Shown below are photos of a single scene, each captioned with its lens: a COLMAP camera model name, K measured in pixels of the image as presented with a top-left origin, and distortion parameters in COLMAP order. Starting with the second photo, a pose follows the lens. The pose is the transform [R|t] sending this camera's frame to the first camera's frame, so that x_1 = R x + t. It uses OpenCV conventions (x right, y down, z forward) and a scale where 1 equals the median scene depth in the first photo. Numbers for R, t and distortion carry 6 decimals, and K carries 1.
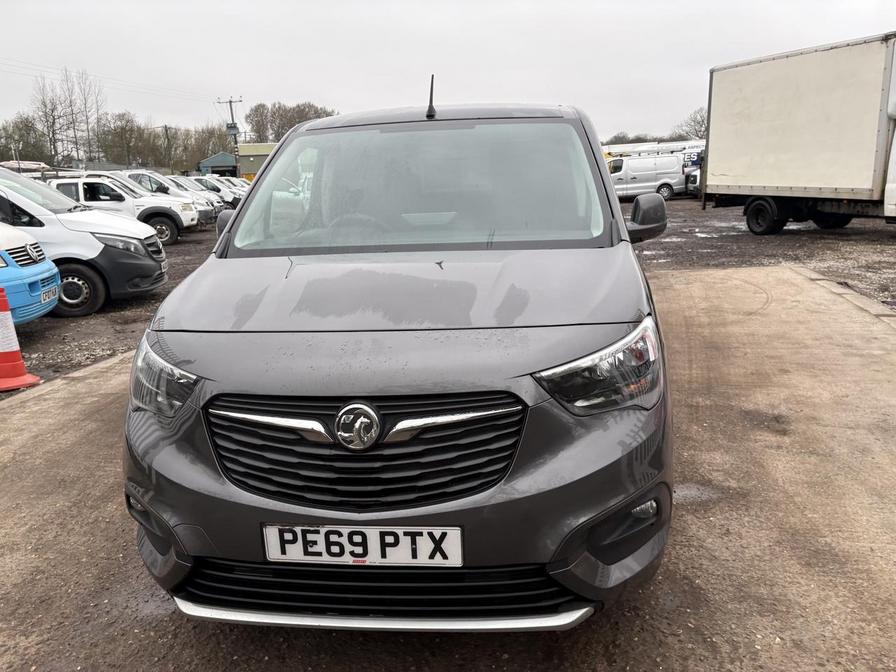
lens RADIAL K [[683.5, 0, 449.2], [0, 683.5, 336.4], [0, 0, 1]] dist [0.027994, -0.019452]
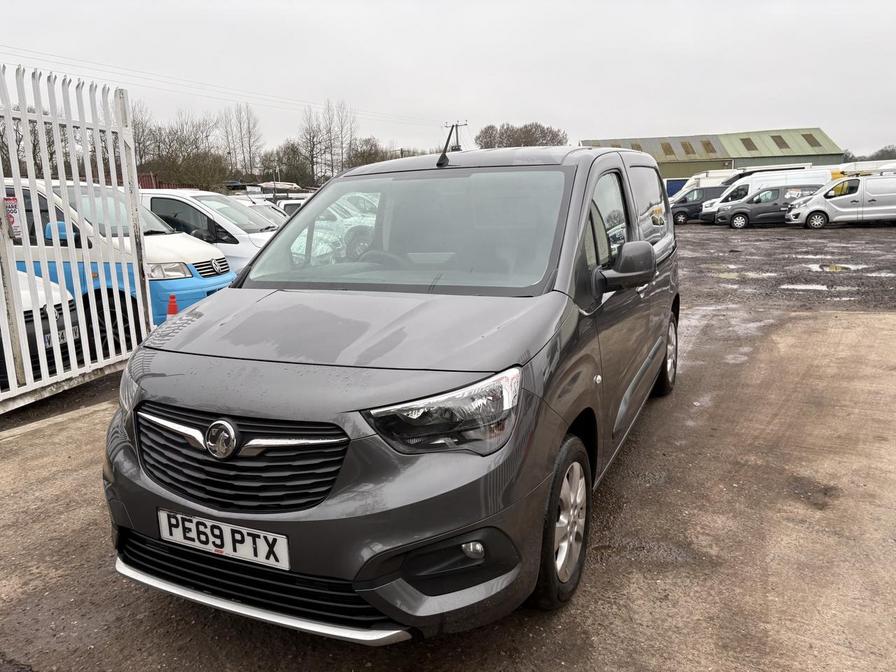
lens RADIAL K [[683.5, 0, 446.0], [0, 683.5, 332.9], [0, 0, 1]] dist [0.027994, -0.019452]
pose [[0.944115, 0.070615, -0.321964, 0.599746], [-0.079510, 0.996728, -0.014544, -0.067175], [0.319884, 0.039331, 0.946640, -0.028035]]
